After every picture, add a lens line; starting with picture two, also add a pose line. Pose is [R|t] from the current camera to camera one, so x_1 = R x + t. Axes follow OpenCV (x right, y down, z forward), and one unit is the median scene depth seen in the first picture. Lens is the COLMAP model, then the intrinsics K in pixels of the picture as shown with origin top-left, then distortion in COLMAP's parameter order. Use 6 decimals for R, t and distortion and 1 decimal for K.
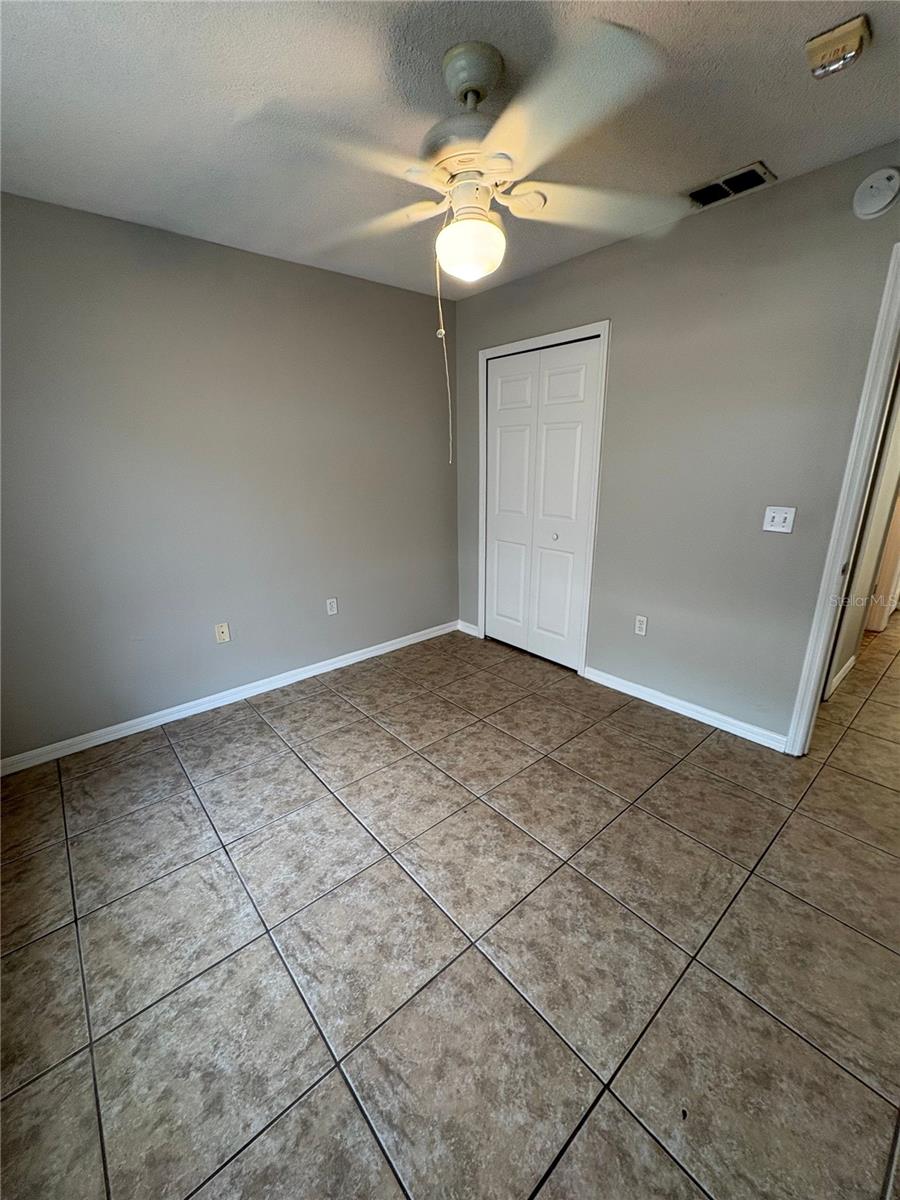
lens RADIAL K [[477.7, 0, 450.0], [0, 477.7, 600.0], [0, 0, 1]] dist [-0.001167, -0.000399]
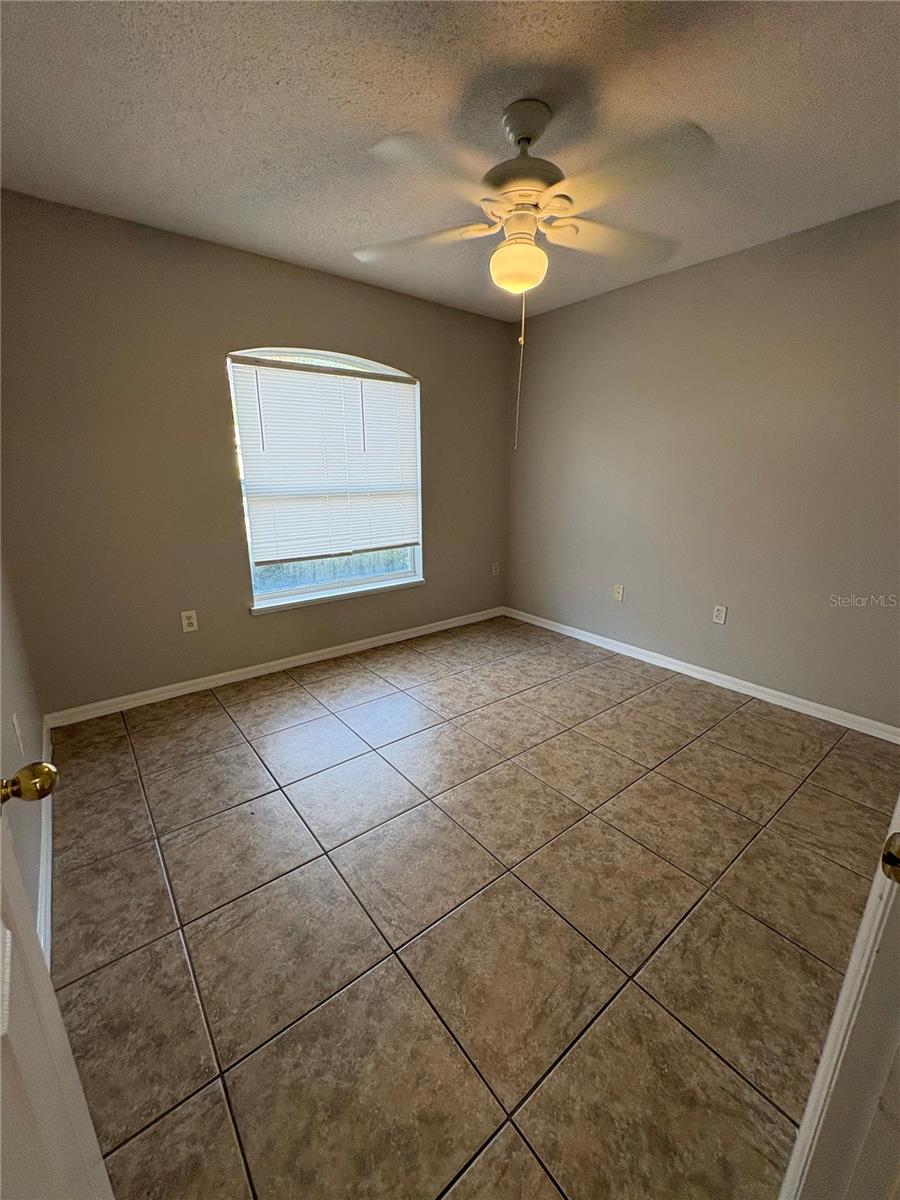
lens RADIAL K [[477.7, 0, 450.0], [0, 477.7, 600.0], [0, 0, 1]] dist [-0.001167, -0.000399]
pose [[-0.034030, 0.282439, -0.958682, 0.906082], [-0.296049, 0.913338, 0.279588, -0.161926], [0.954566, 0.293331, 0.052535, 0.644214]]
